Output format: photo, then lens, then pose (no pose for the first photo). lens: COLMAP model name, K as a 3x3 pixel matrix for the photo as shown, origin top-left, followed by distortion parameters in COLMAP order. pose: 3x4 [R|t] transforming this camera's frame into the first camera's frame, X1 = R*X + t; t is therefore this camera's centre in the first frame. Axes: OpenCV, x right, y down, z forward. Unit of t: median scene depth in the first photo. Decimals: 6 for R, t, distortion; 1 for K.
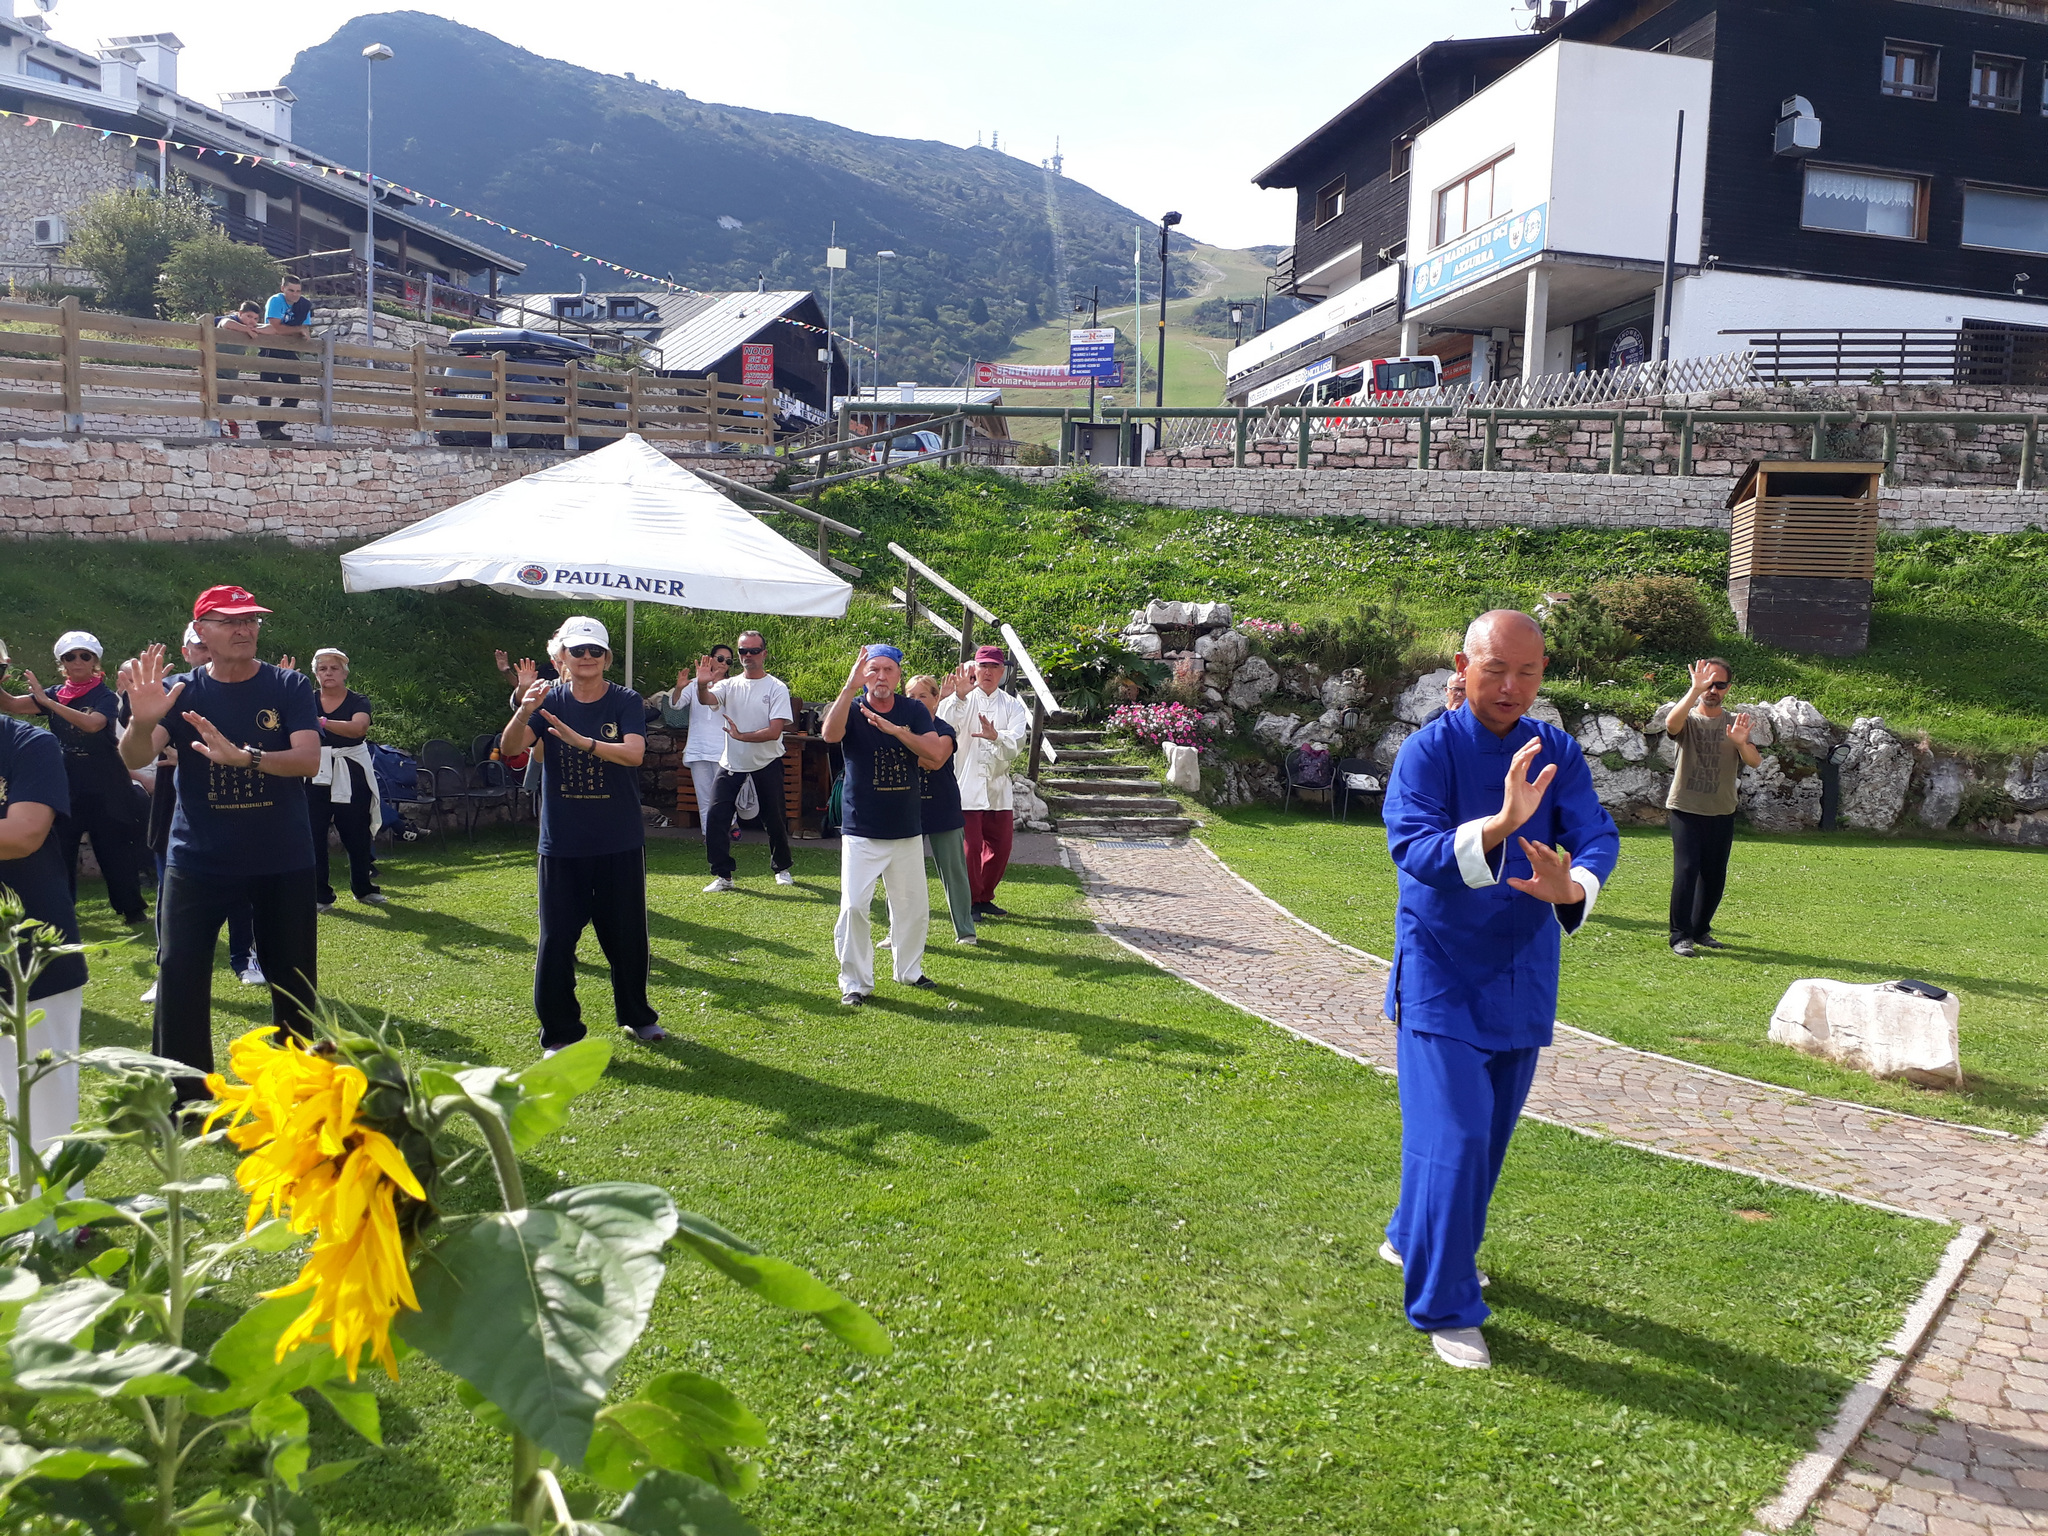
lens RADIAL K [[1654.7, 0, 1040.7], [0, 1654.7, 799.6], [0, 0, 1]] dist [0.027854, -0.039074]
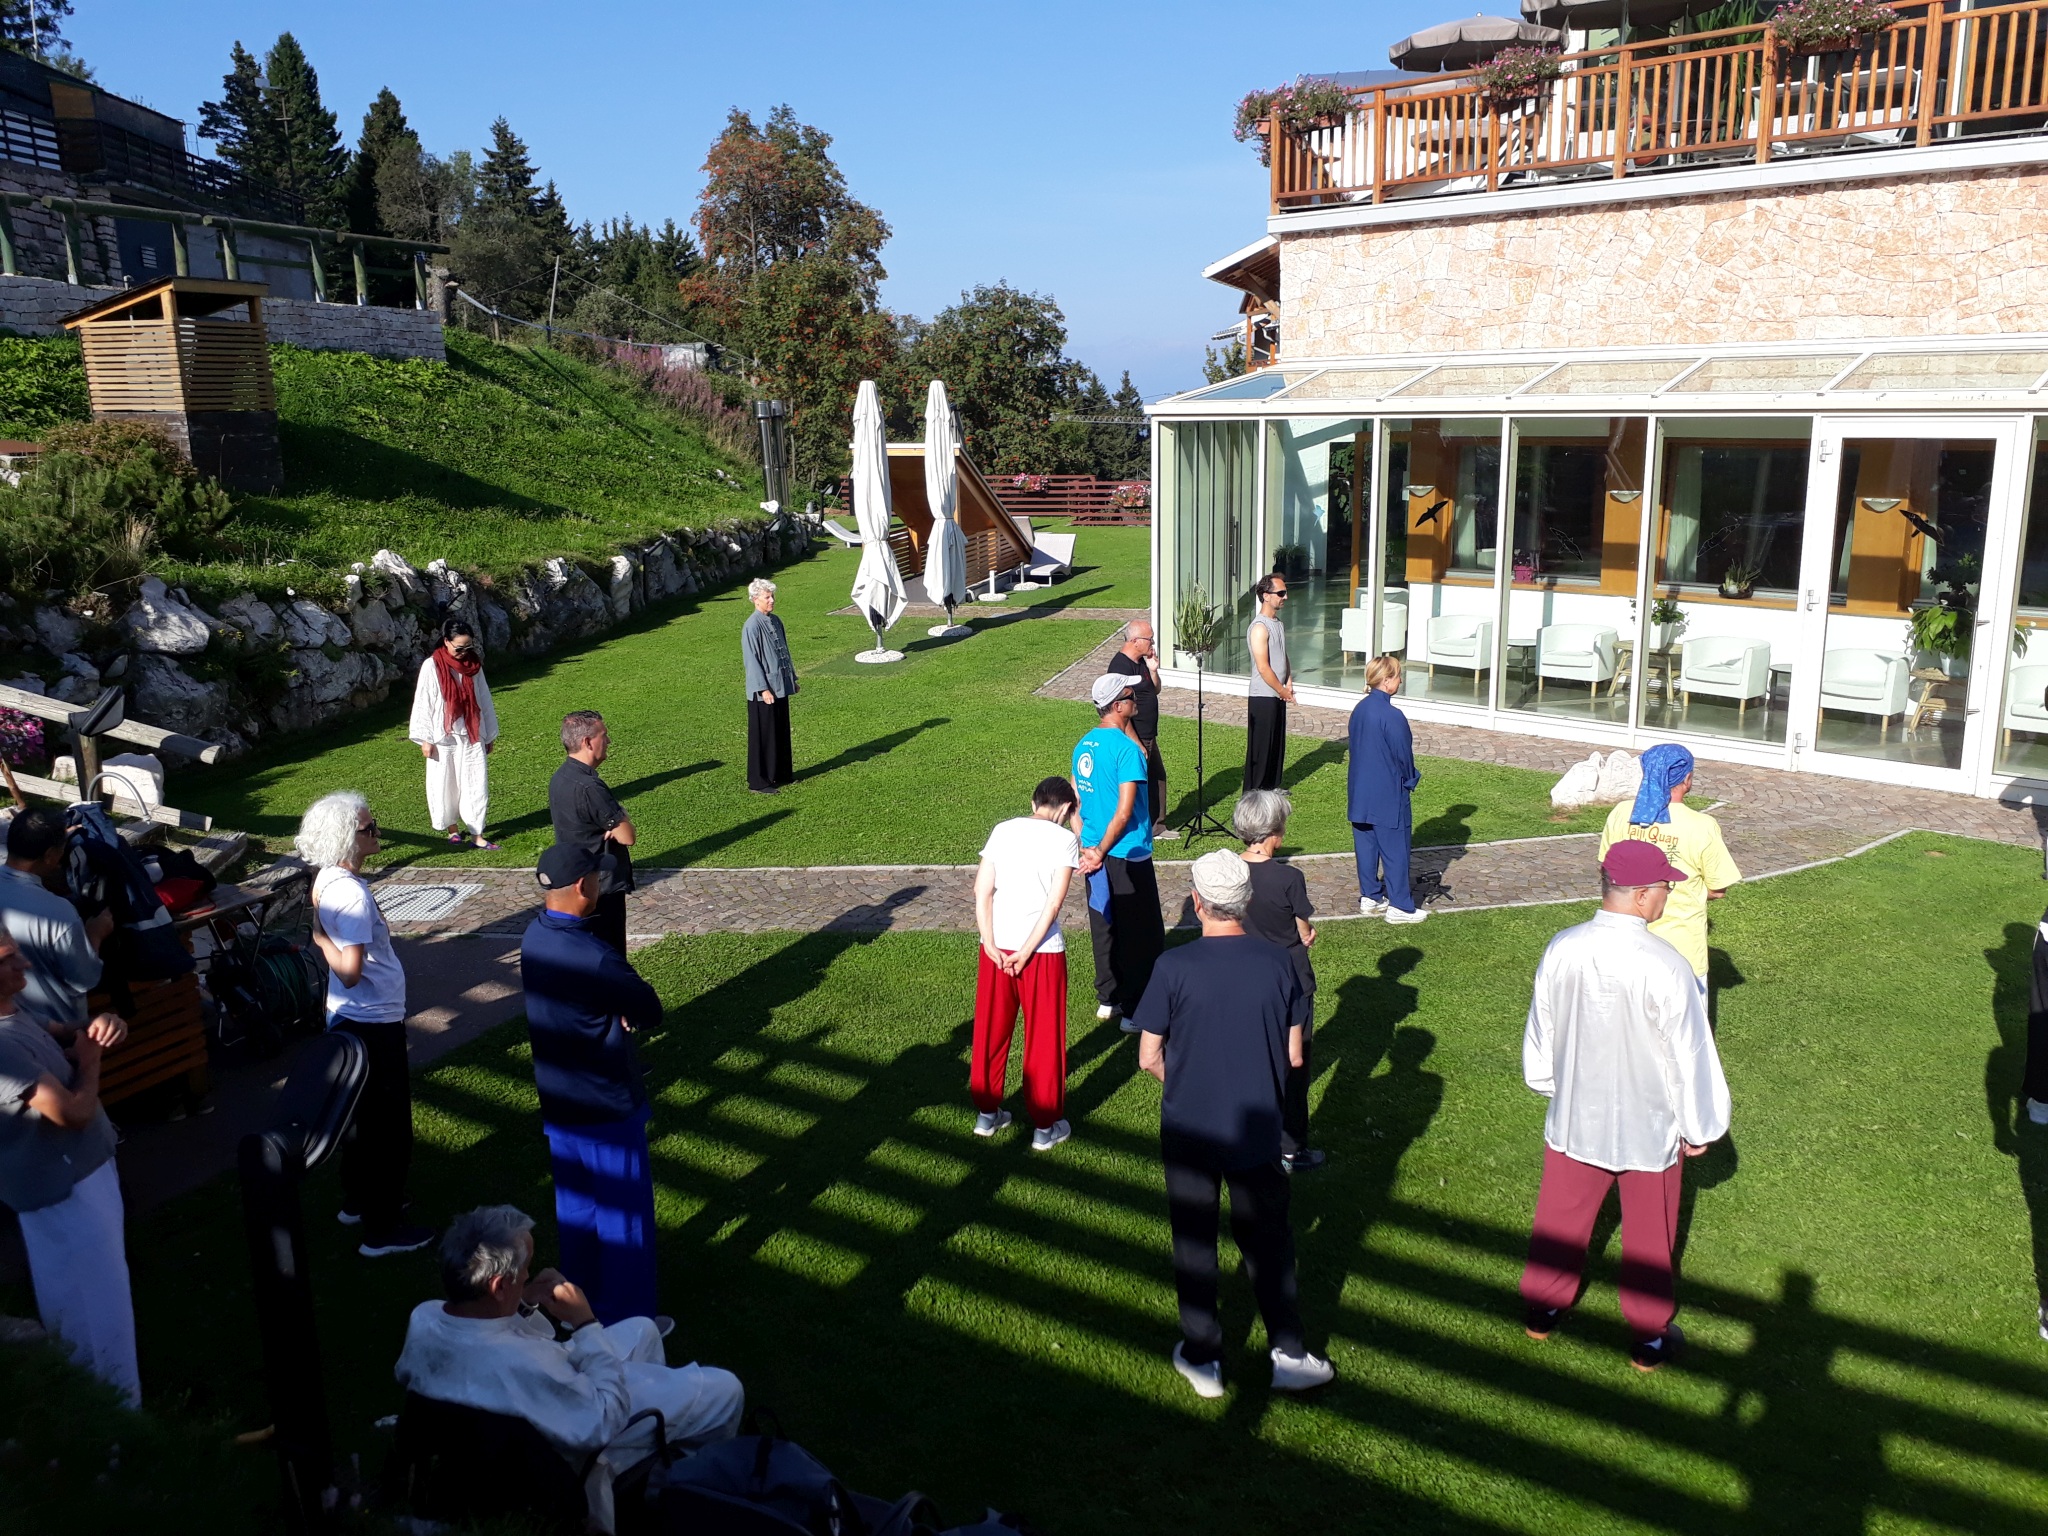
lens RADIAL K [[1654.7, 0, 1069.3], [0, 1654.7, 807.6], [0, 0, 1]] dist [0.027854, -0.039074]
pose [[0.089648, -0.280722, 0.955593, -0.302598], [0.098440, 0.957256, 0.271975, -0.090213], [-0.991097, 0.069686, 0.113451, 0.321337]]
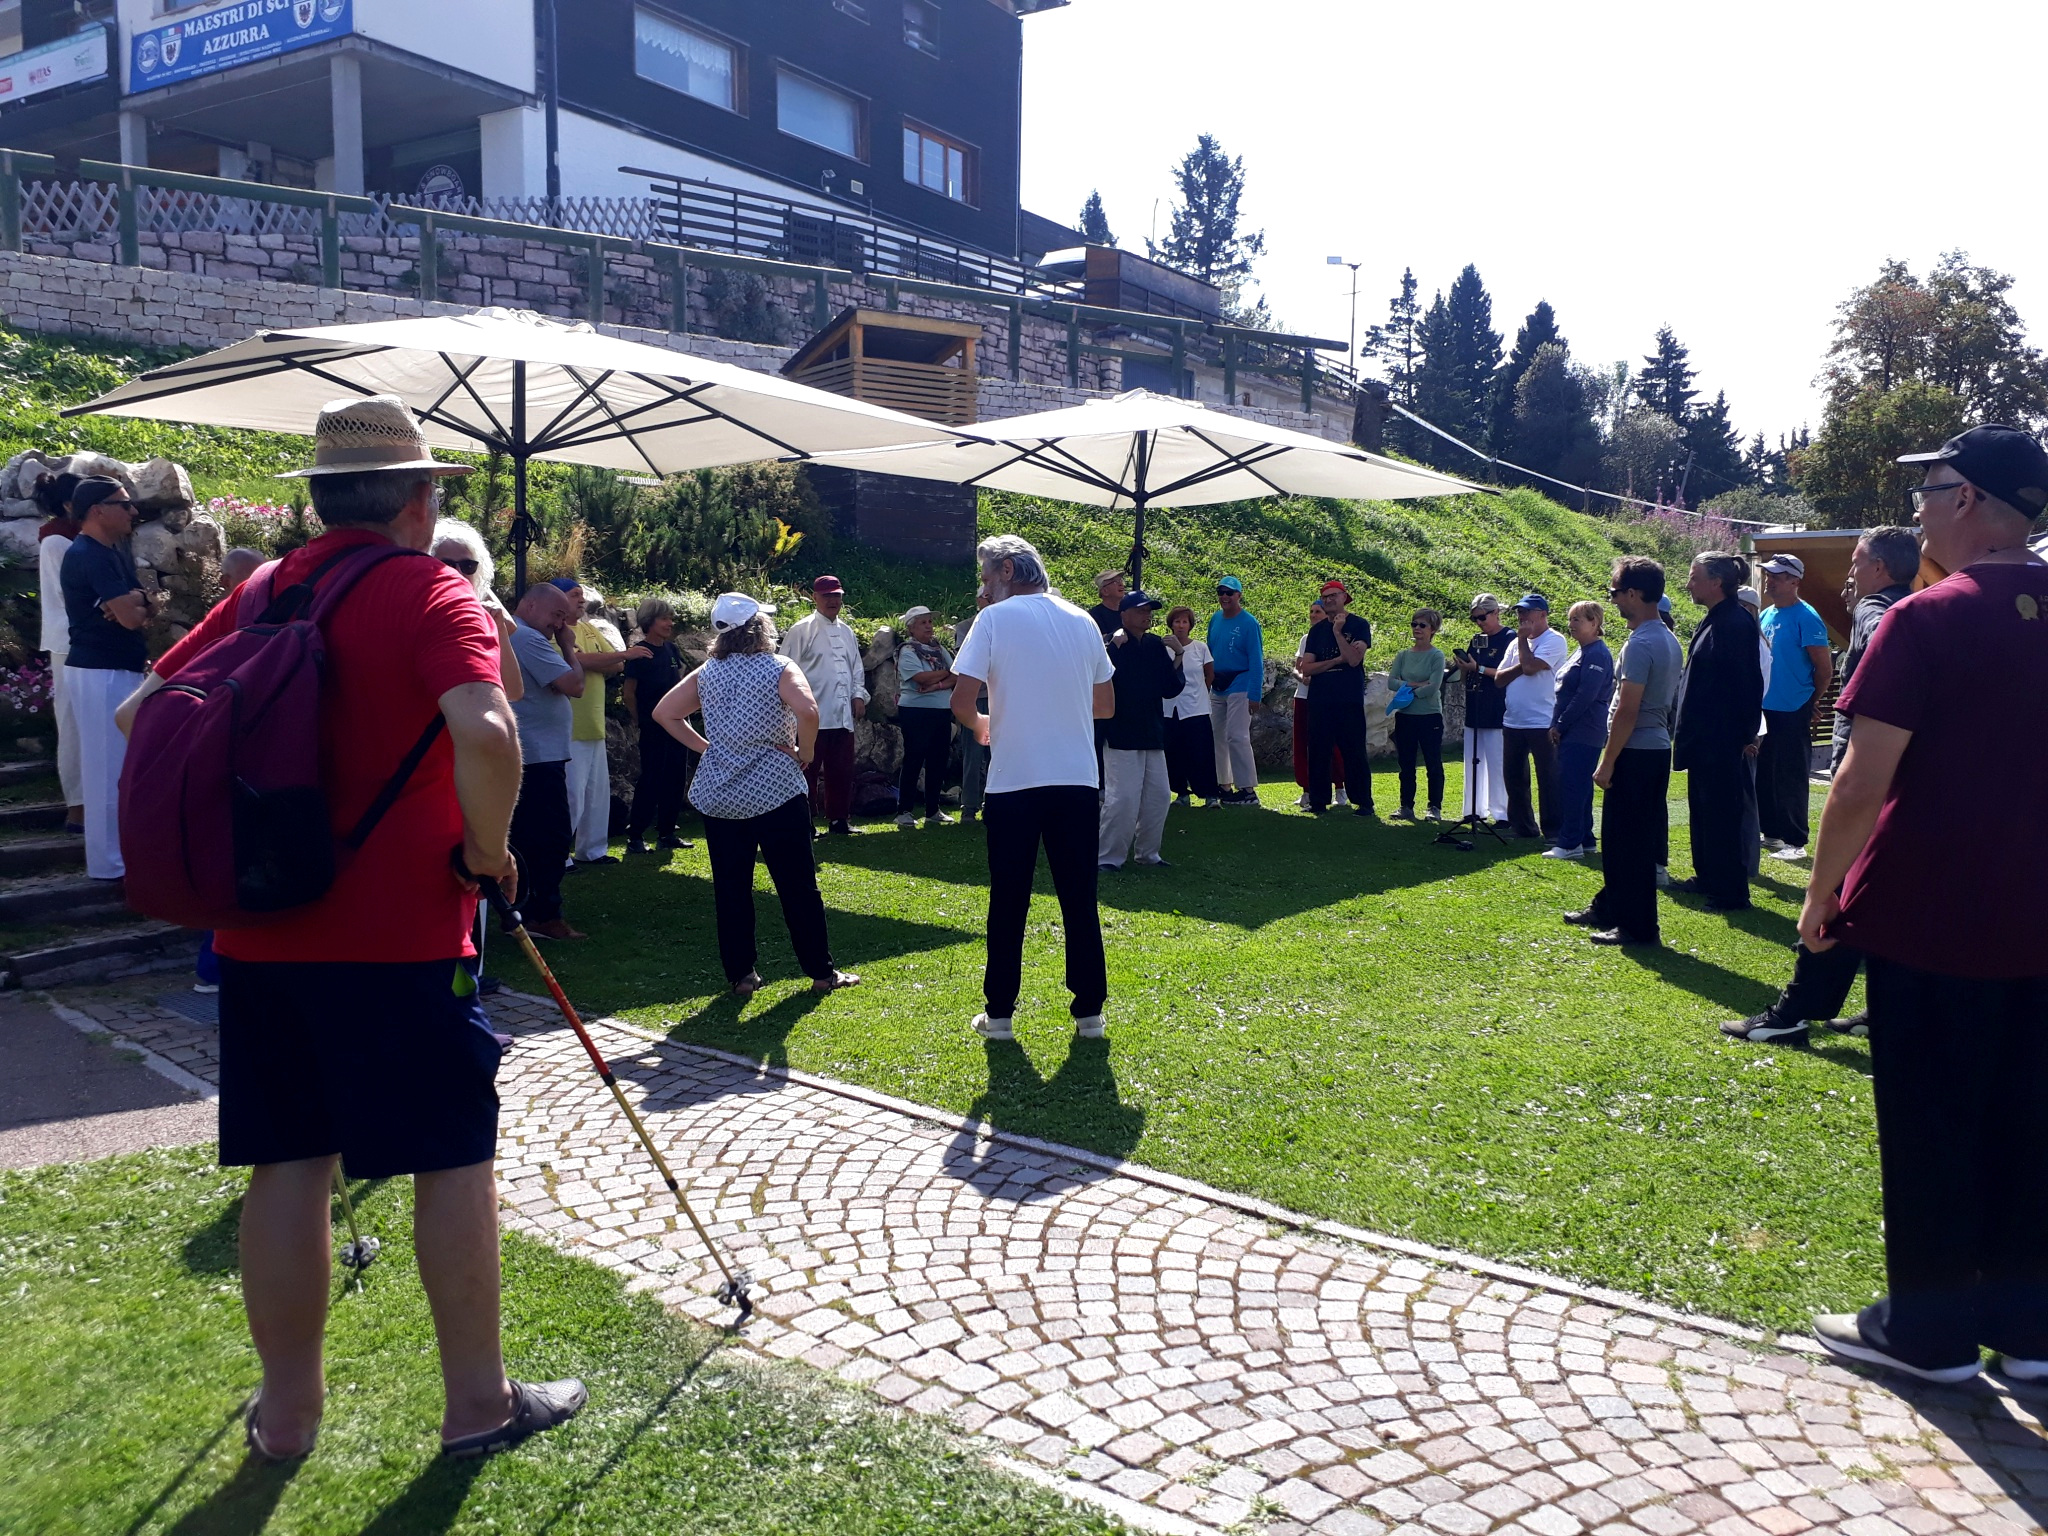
lens RADIAL K [[1654.7, 0, 1019.0], [0, 1654.7, 807.4], [0, 0, 1]] dist [0.027854, -0.039074]
pose [[0.712529, -0.107797, 0.693313, -0.051130], [0.073445, 0.994158, 0.079091, -0.019764], [-0.697788, -0.005435, 0.716283, 0.276354]]
